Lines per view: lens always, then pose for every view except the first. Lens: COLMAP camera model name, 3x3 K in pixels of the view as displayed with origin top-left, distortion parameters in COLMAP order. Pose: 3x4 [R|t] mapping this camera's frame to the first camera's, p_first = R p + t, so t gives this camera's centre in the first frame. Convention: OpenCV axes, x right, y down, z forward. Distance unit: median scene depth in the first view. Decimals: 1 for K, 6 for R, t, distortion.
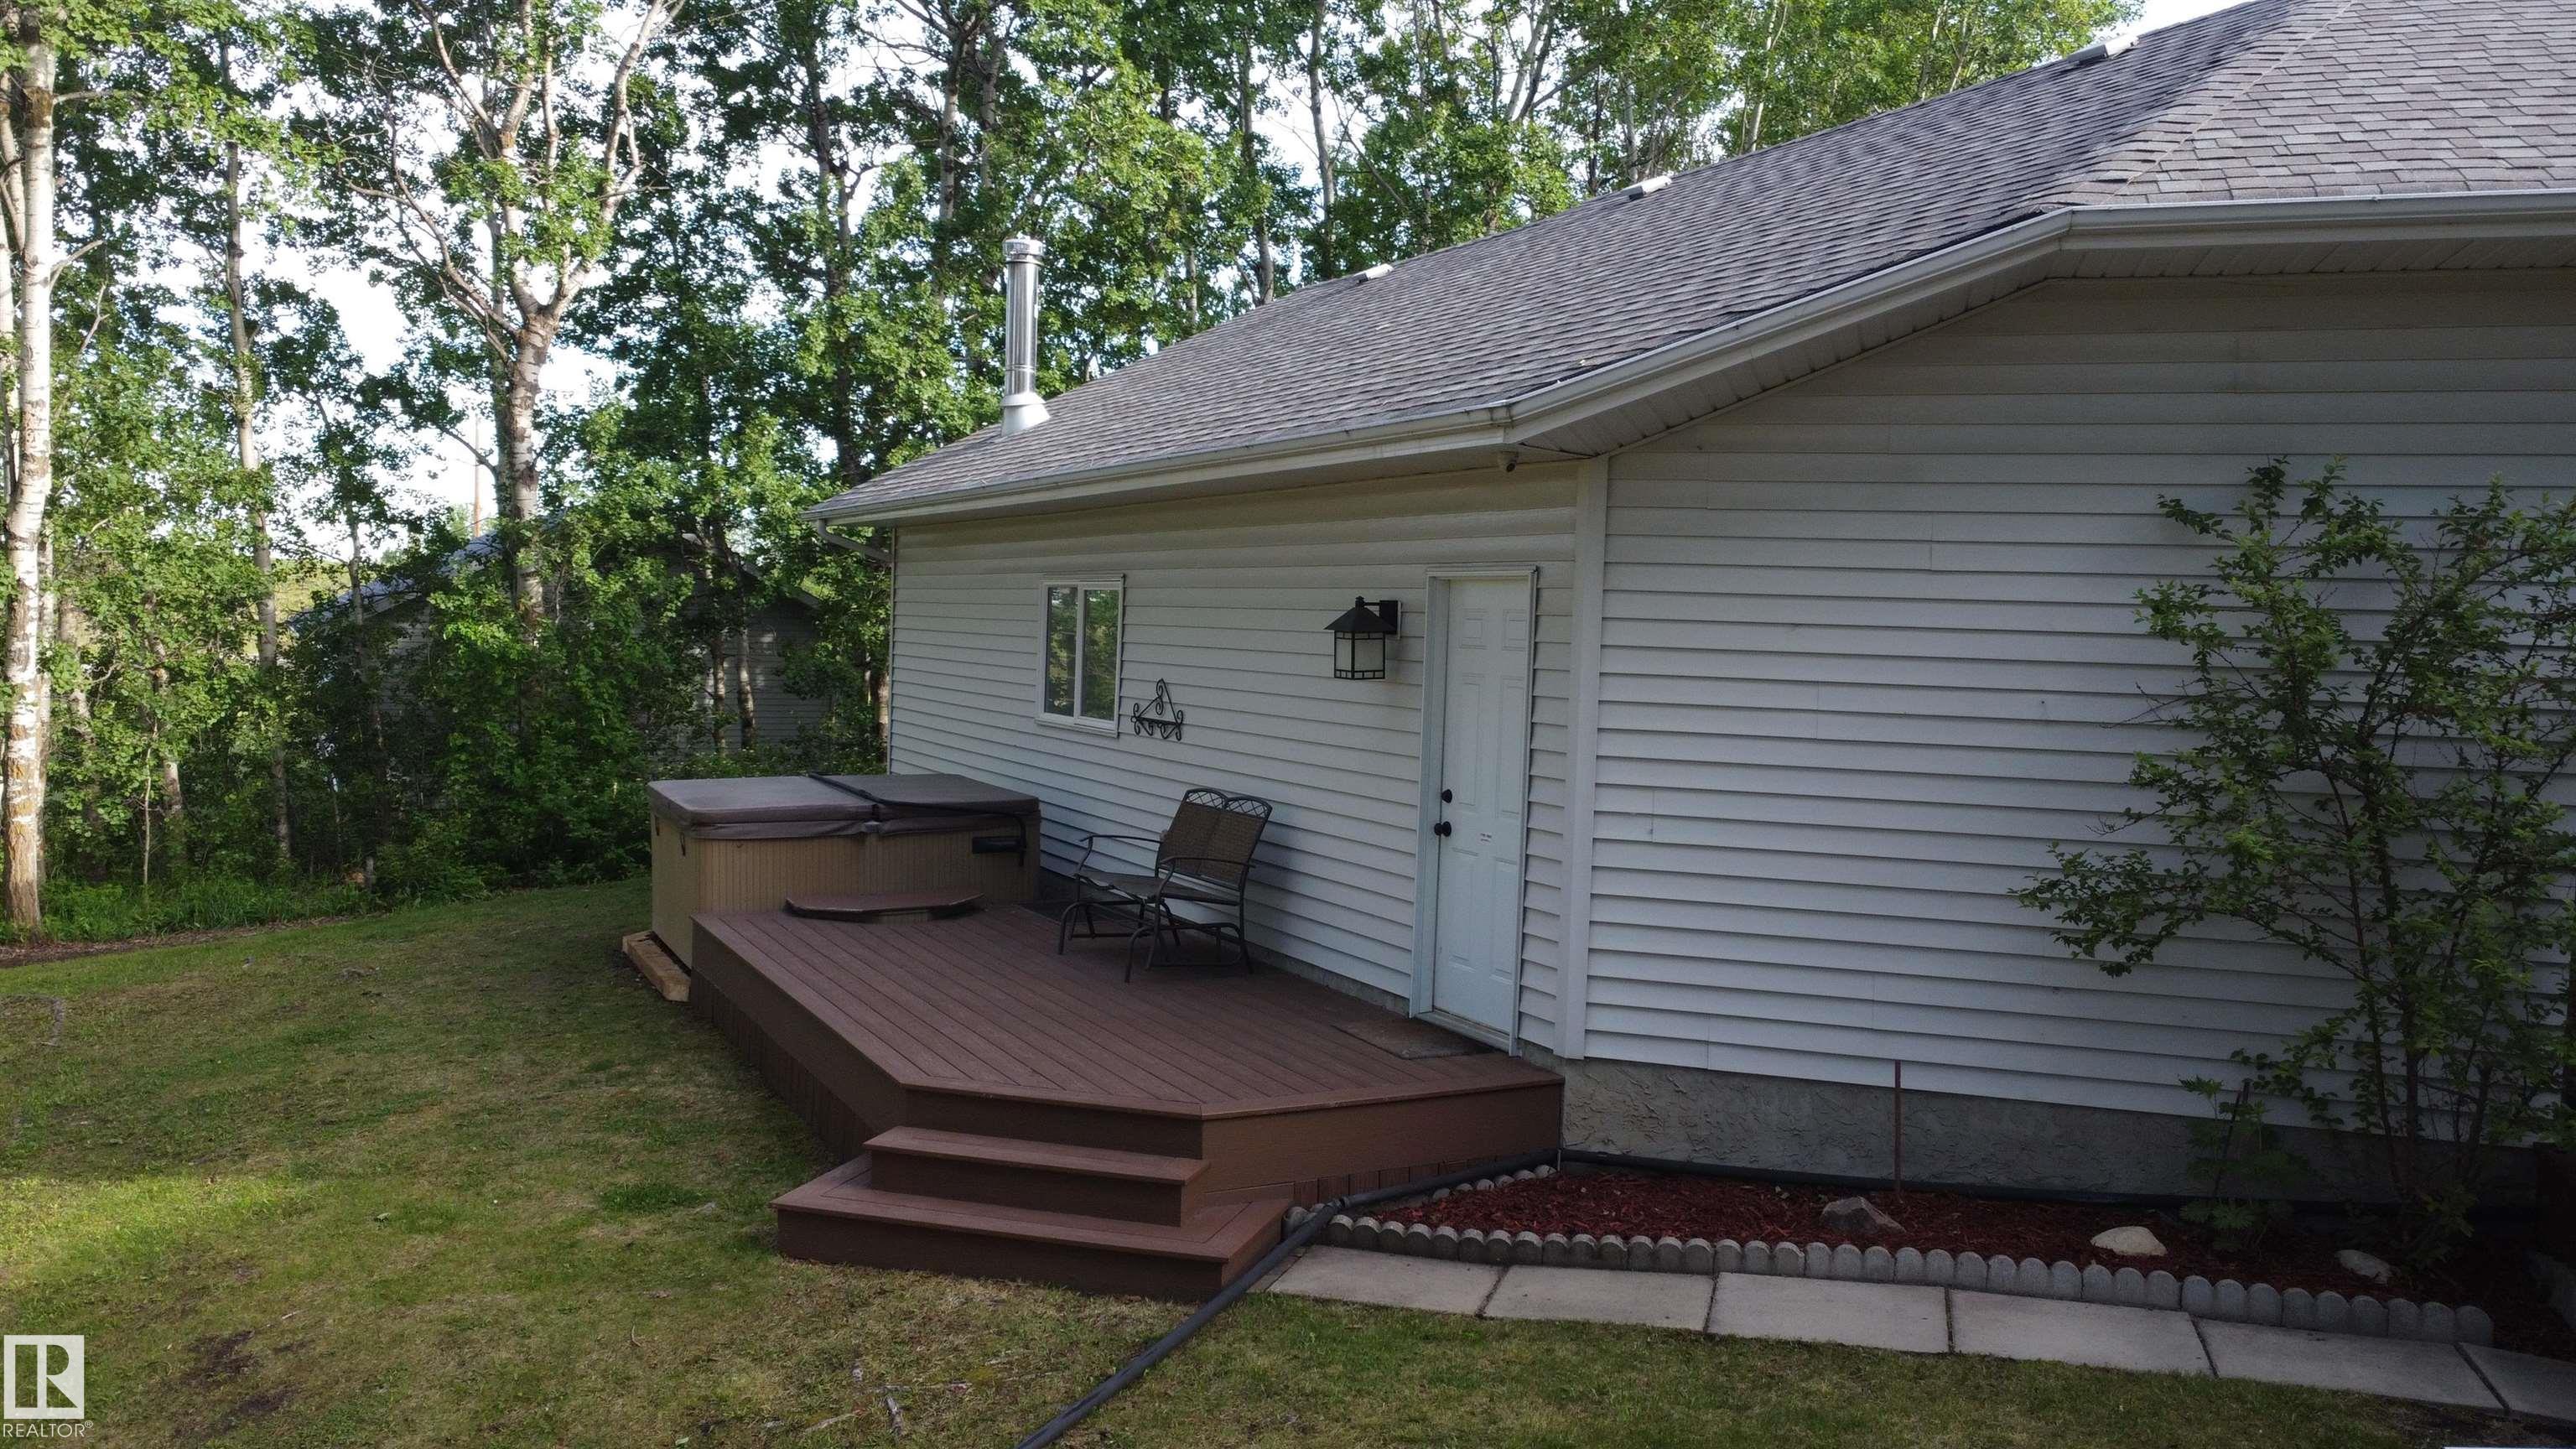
lens RADIAL K [[1920.4, 0, 1293.3], [0, 1920.4, 725.7], [0, 0, 1]] dist [0.000764, -0.007945]
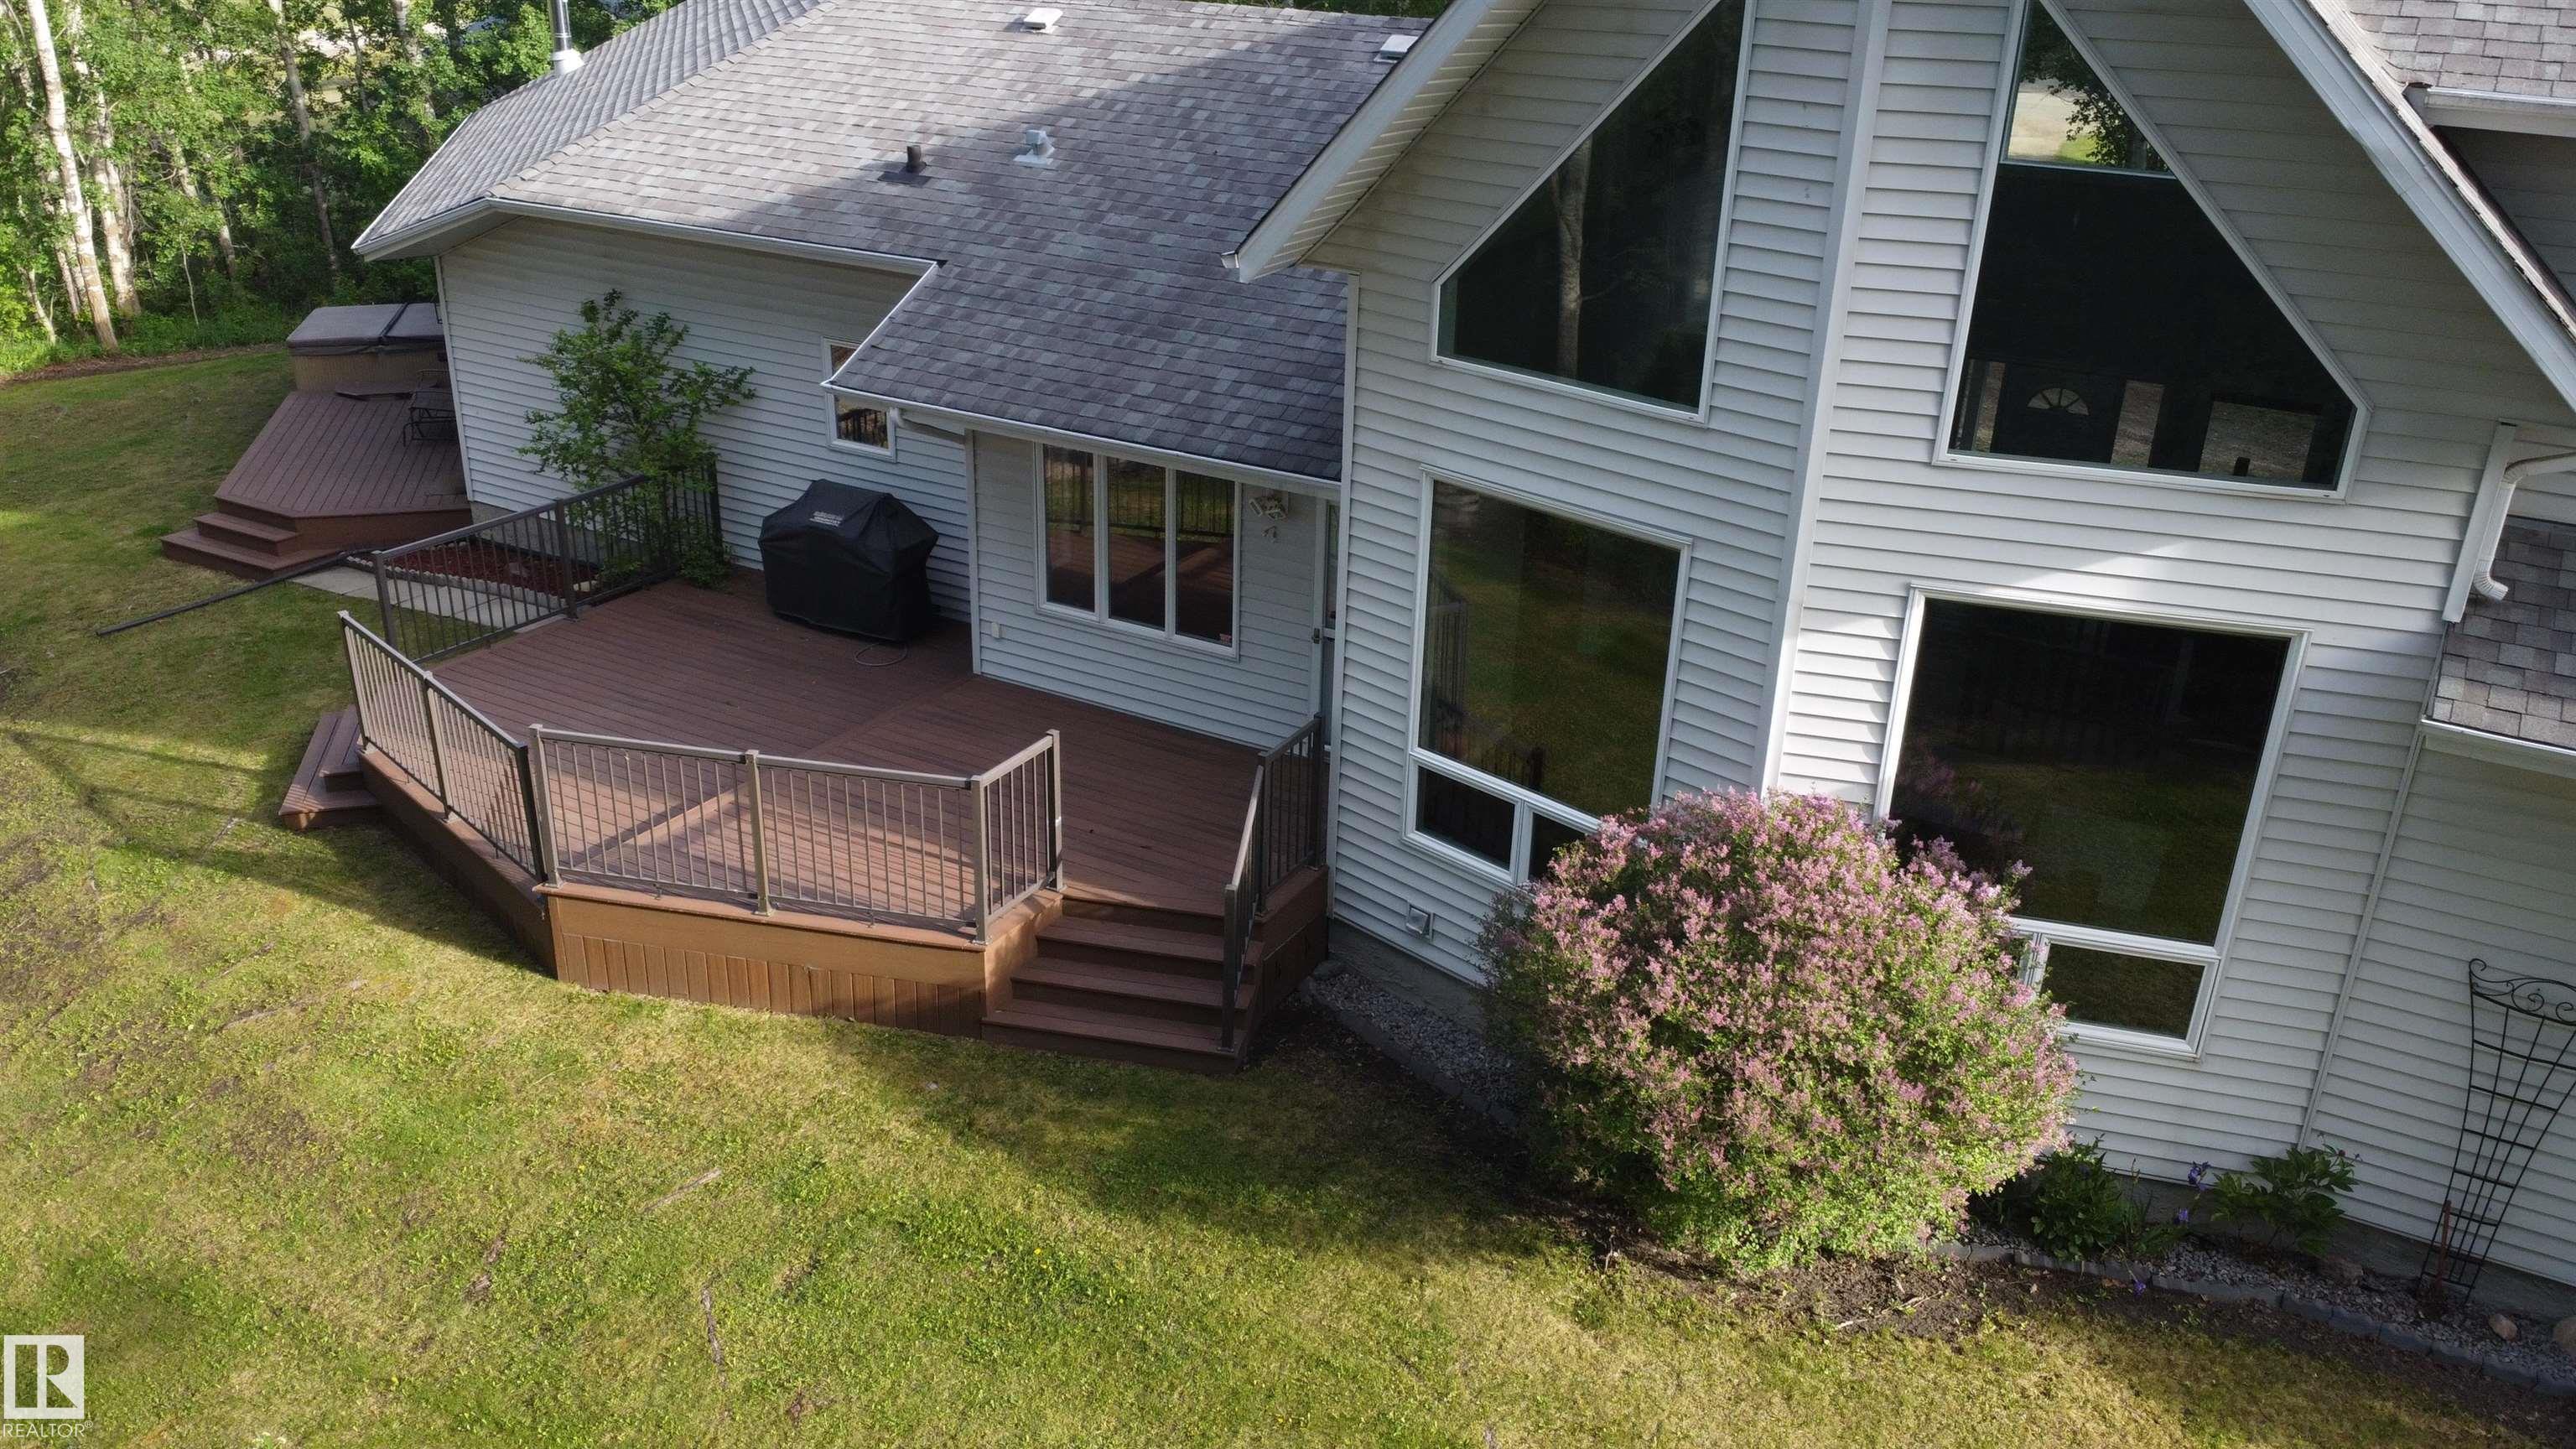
lens RADIAL K [[1934.2, 0, 1277.8], [0, 1934.2, 732.8], [0, 0, 1]] dist [-0.001179, -0.026709]
pose [[0.976733, 0.089837, -0.194734, 1.690860], [-0.014350, 0.933373, 0.358621, -0.465565], [0.213977, -0.347483, 0.912946, -1.187136]]
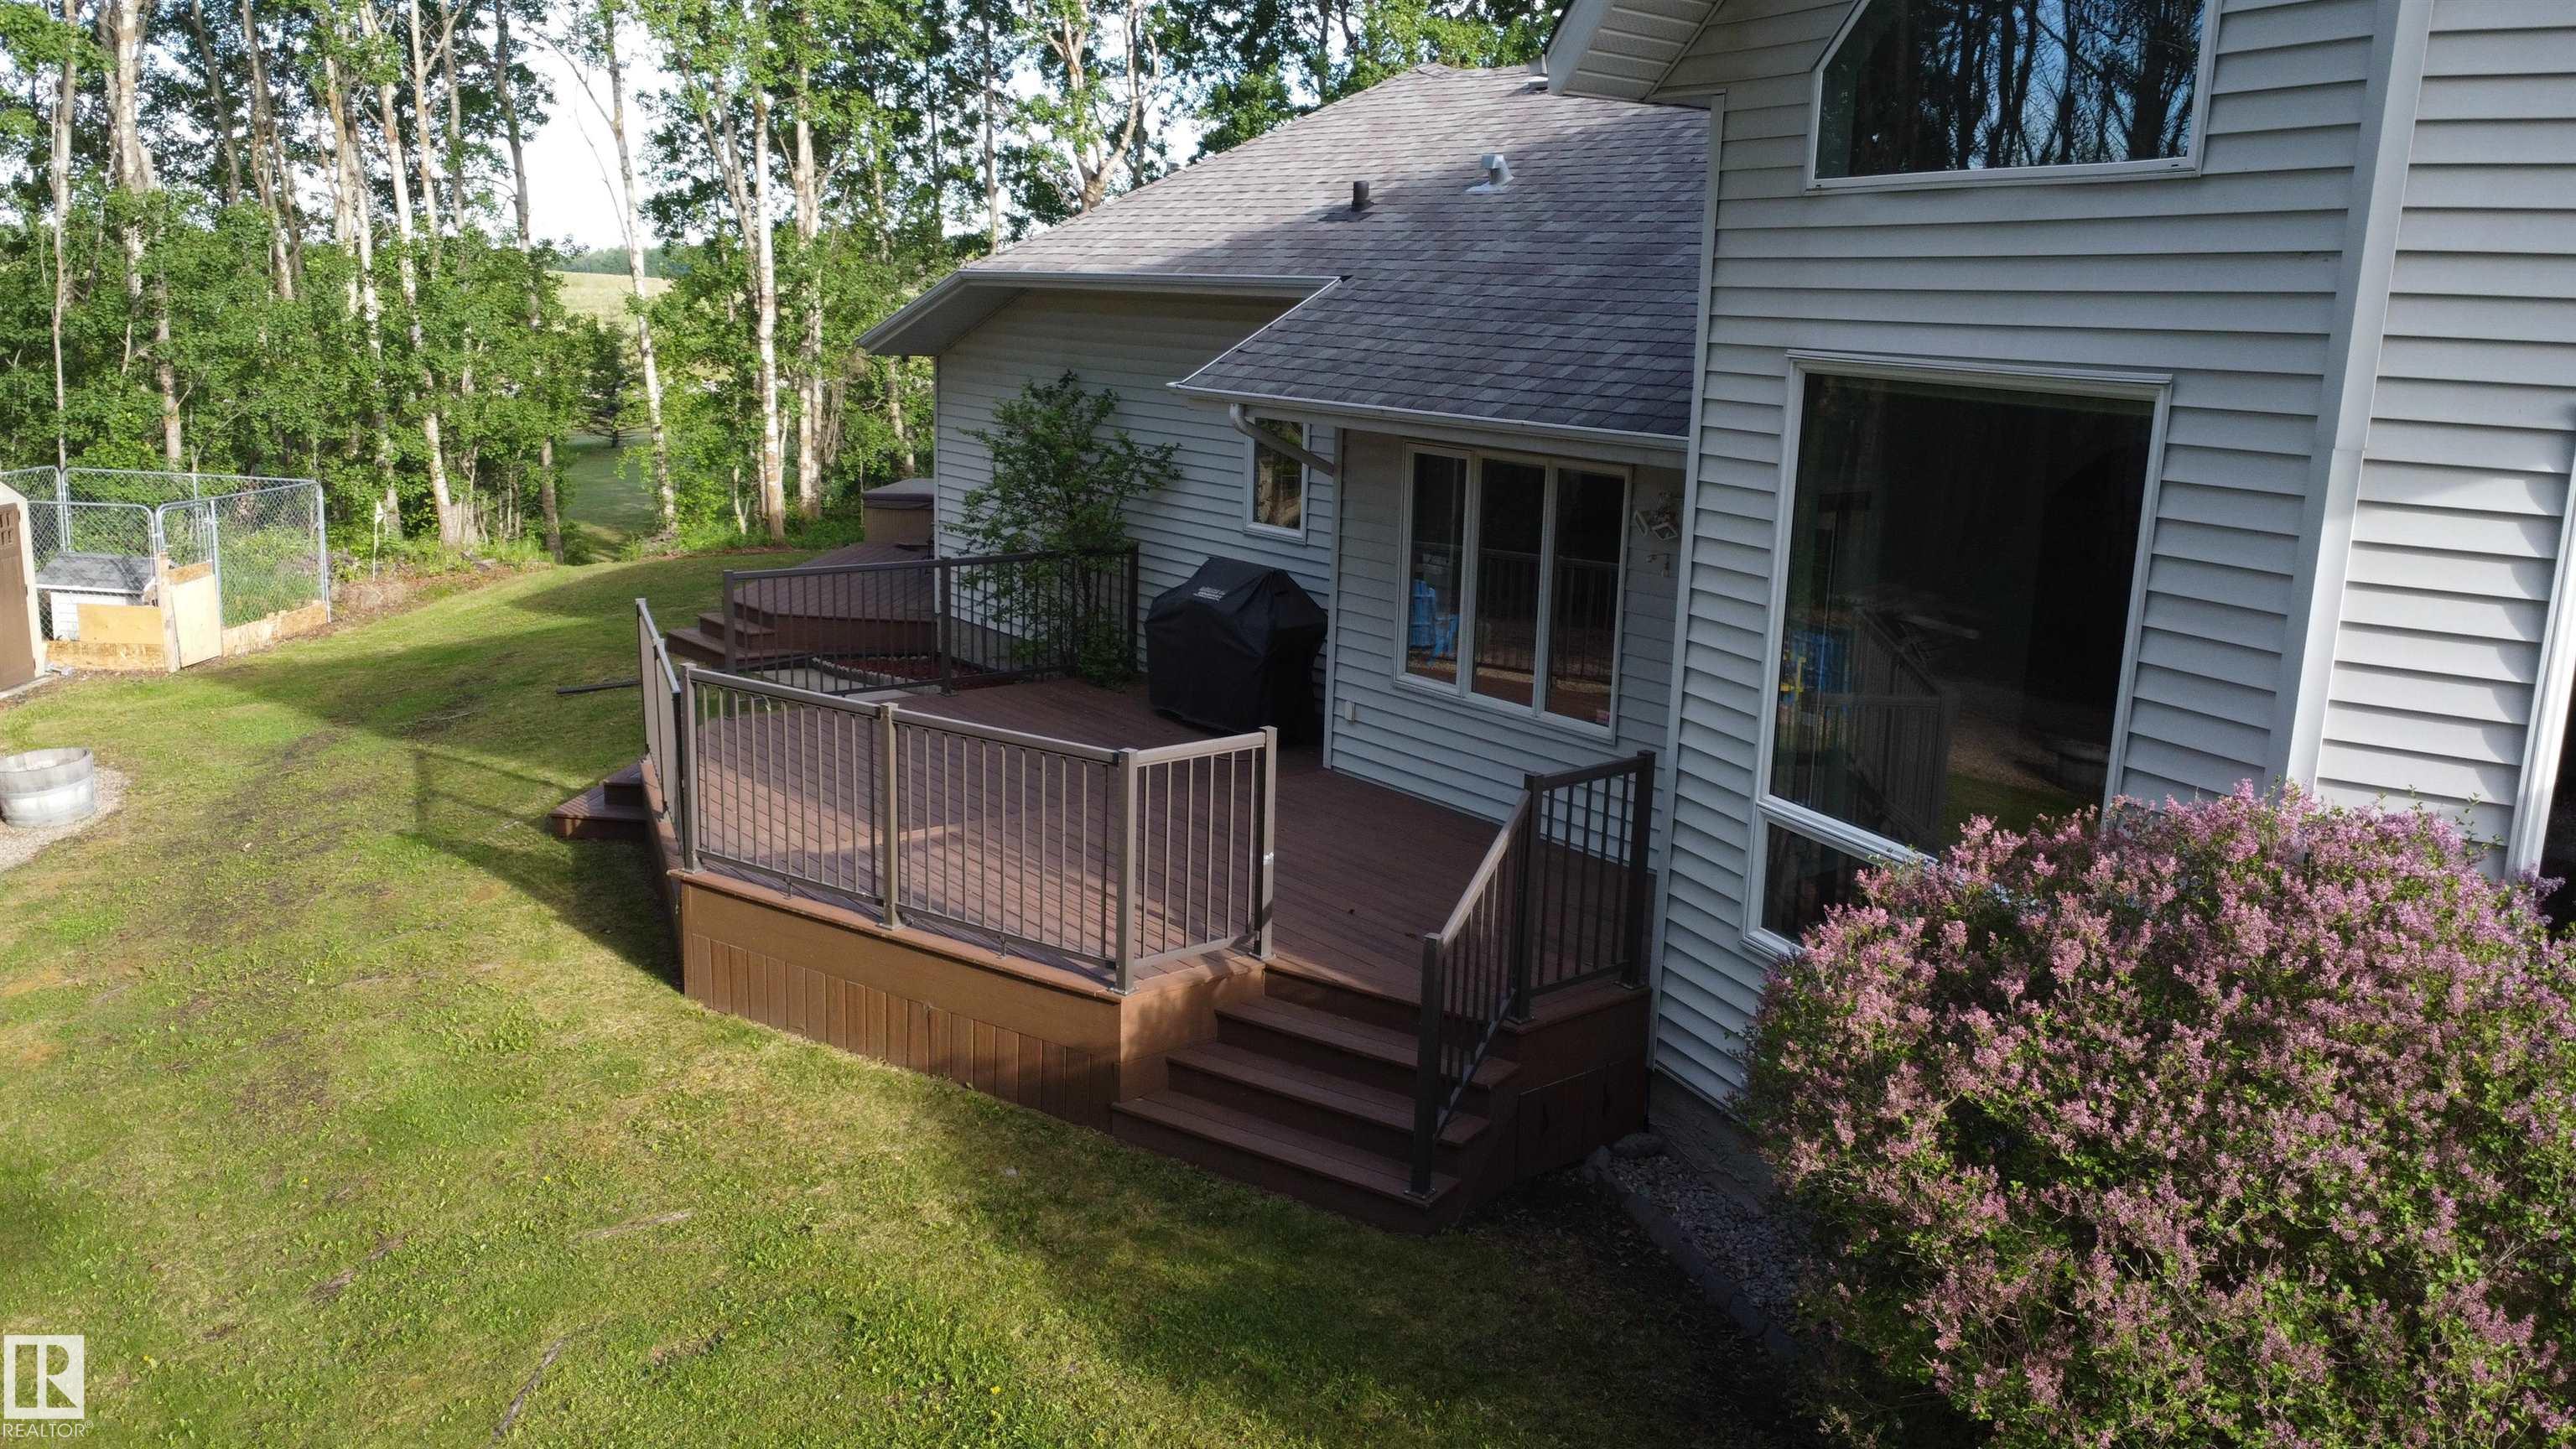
lens RADIAL K [[1920.4, 0, 1293.3], [0, 1920.4, 725.7], [0, 0, 1]] dist [0.000764, -0.007945]
pose [[0.825139, 0.120789, -0.551865, 1.853067], [-0.036011, 0.986134, 0.161996, -0.089115], [0.563780, -0.113796, 0.818048, -0.724837]]
